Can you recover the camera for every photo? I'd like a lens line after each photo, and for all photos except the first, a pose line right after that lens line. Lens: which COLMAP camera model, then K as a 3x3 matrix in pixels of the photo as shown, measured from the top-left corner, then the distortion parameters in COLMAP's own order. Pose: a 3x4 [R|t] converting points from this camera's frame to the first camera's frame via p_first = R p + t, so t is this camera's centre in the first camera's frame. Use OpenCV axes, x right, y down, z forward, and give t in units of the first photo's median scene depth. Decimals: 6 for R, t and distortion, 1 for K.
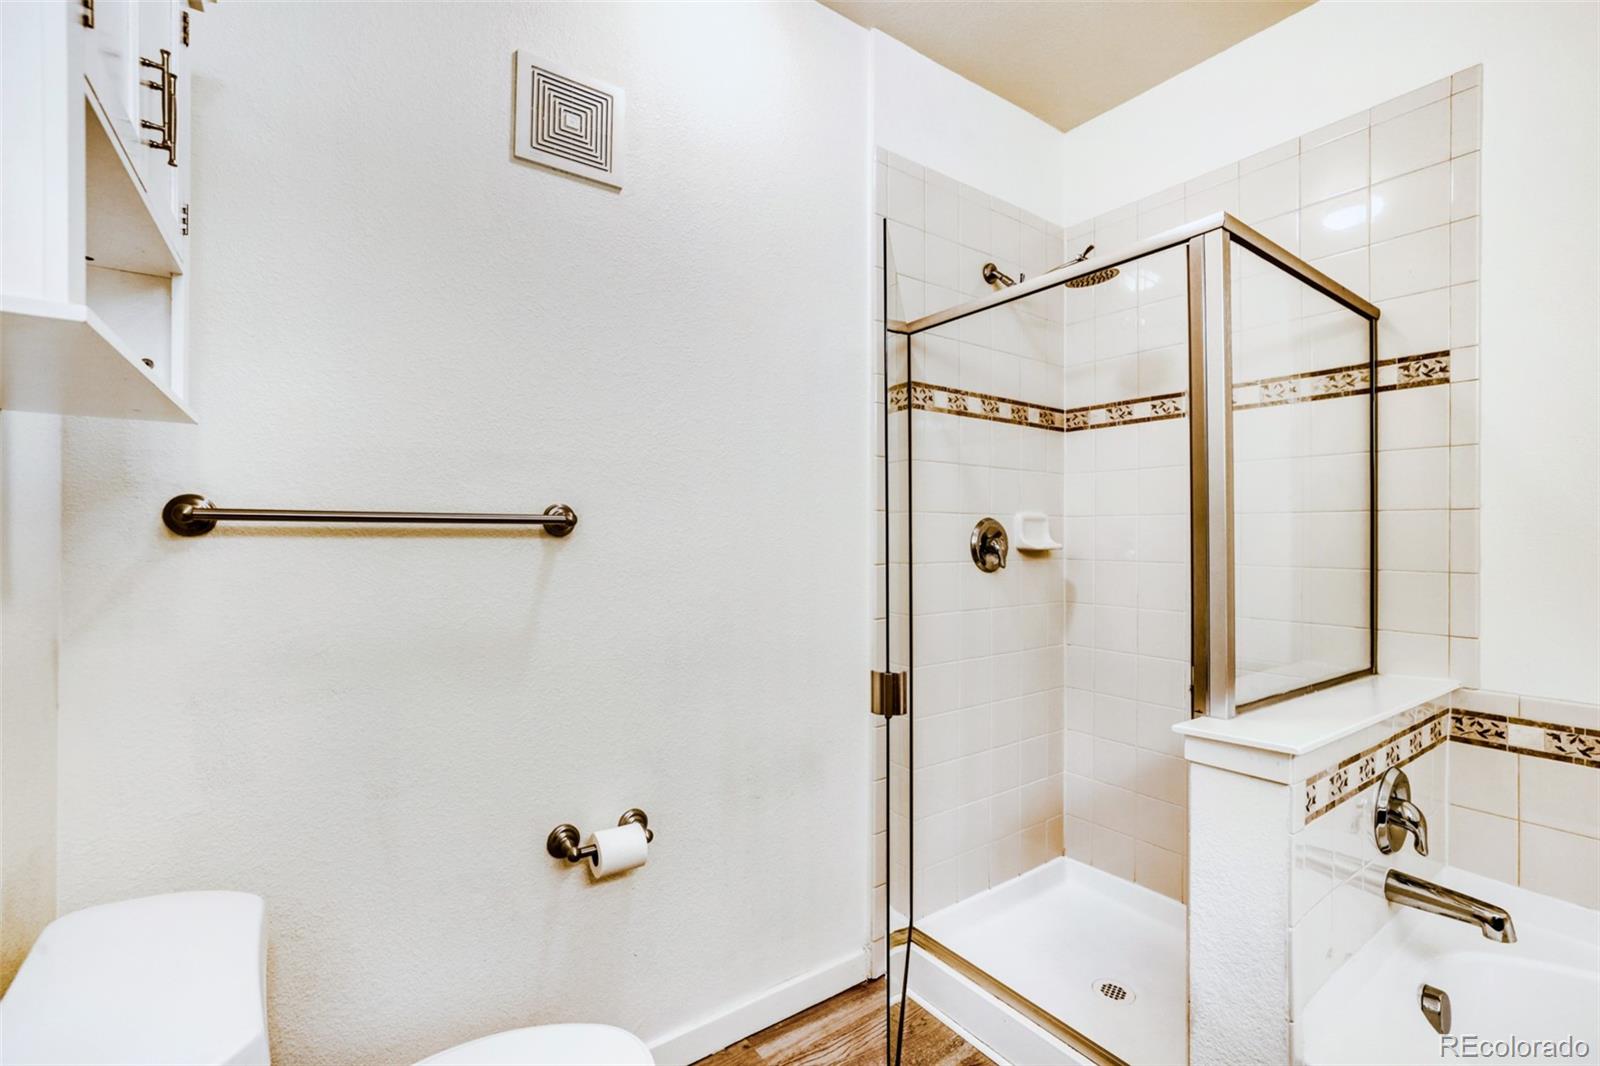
lens RADIAL K [[697.1, 0, 782.6], [0, 697.1, 535.7], [0, 0, 1]] dist [-0.025768, 0.013624]
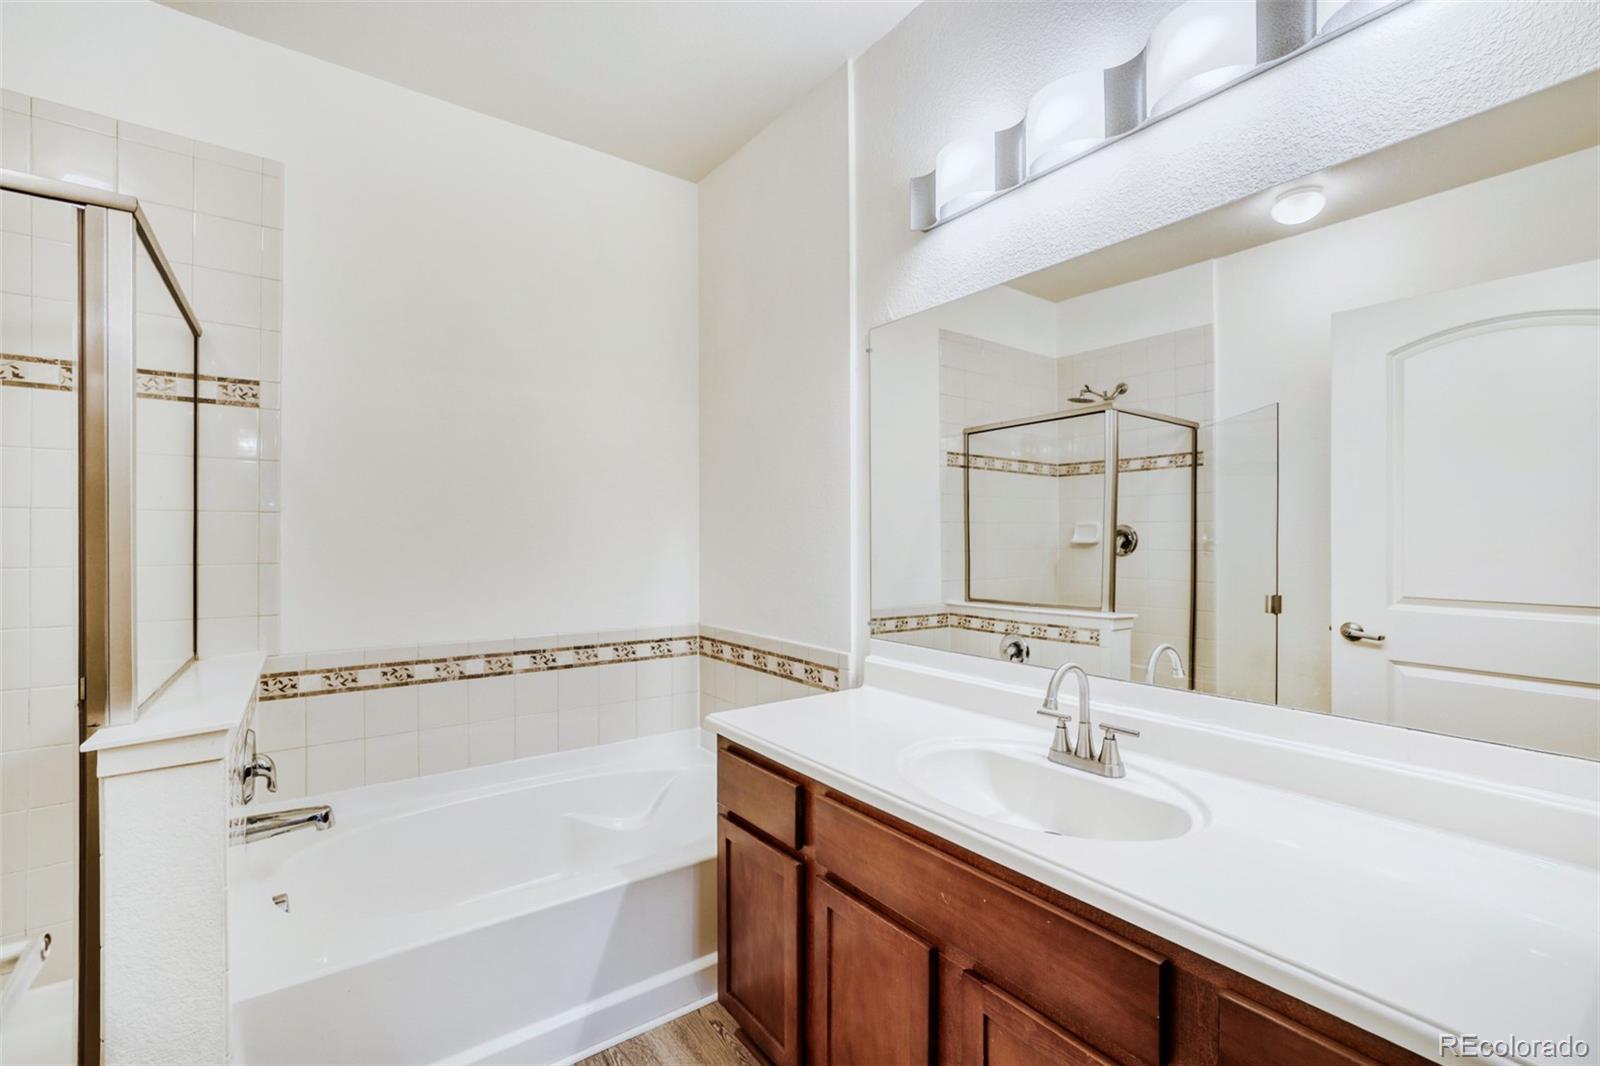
lens RADIAL K [[697.1, 0, 801.8], [0, 697.1, 534.1], [0, 0, 1]] dist [-0.025768, 0.013624]
pose [[-0.017168, 0.000162, 0.999853, -0.274535], [-0.002039, 0.999998, -0.000197, -0.000384], [-0.999851, -0.002043, -0.017167, 0.062491]]
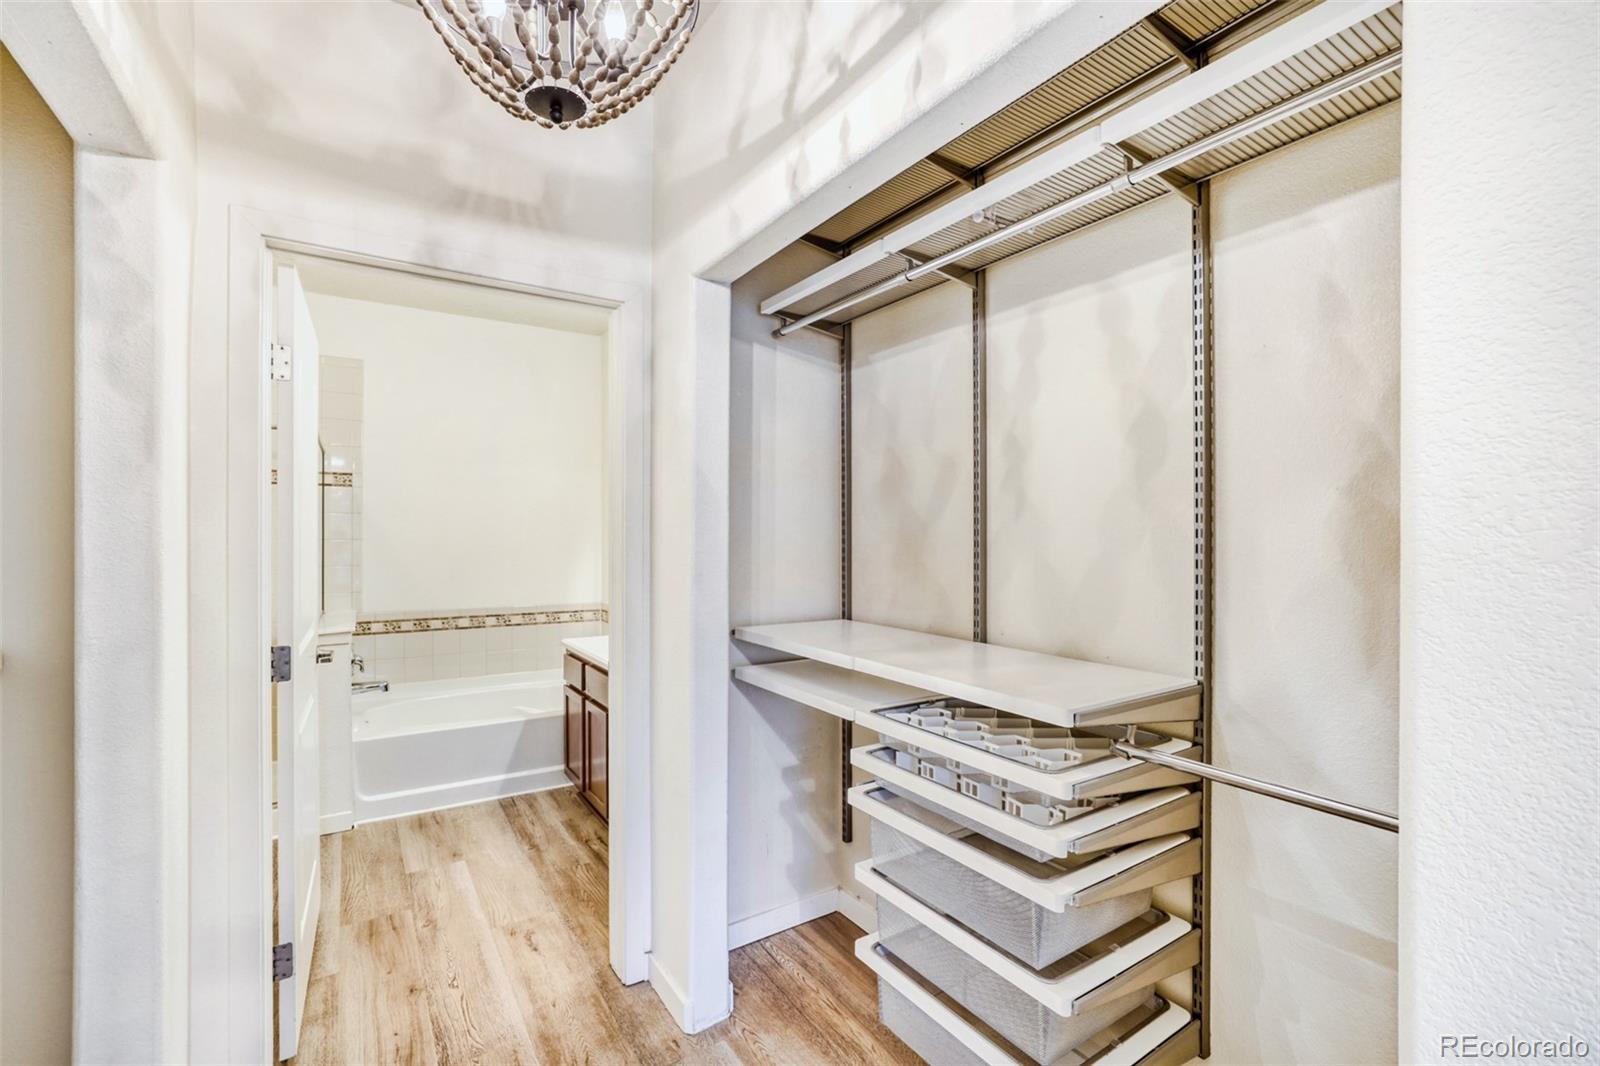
lens RADIAL K [[697.1, 0, 798.6], [0, 697.1, 536.1], [0, 0, 1]] dist [-0.025768, 0.013624]
pose [[0.033241, -0.007827, 0.999417, -1.422765], [-0.005775, 0.999951, 0.008024, -0.080115], [-0.999431, -0.006038, 0.033194, -0.650105]]
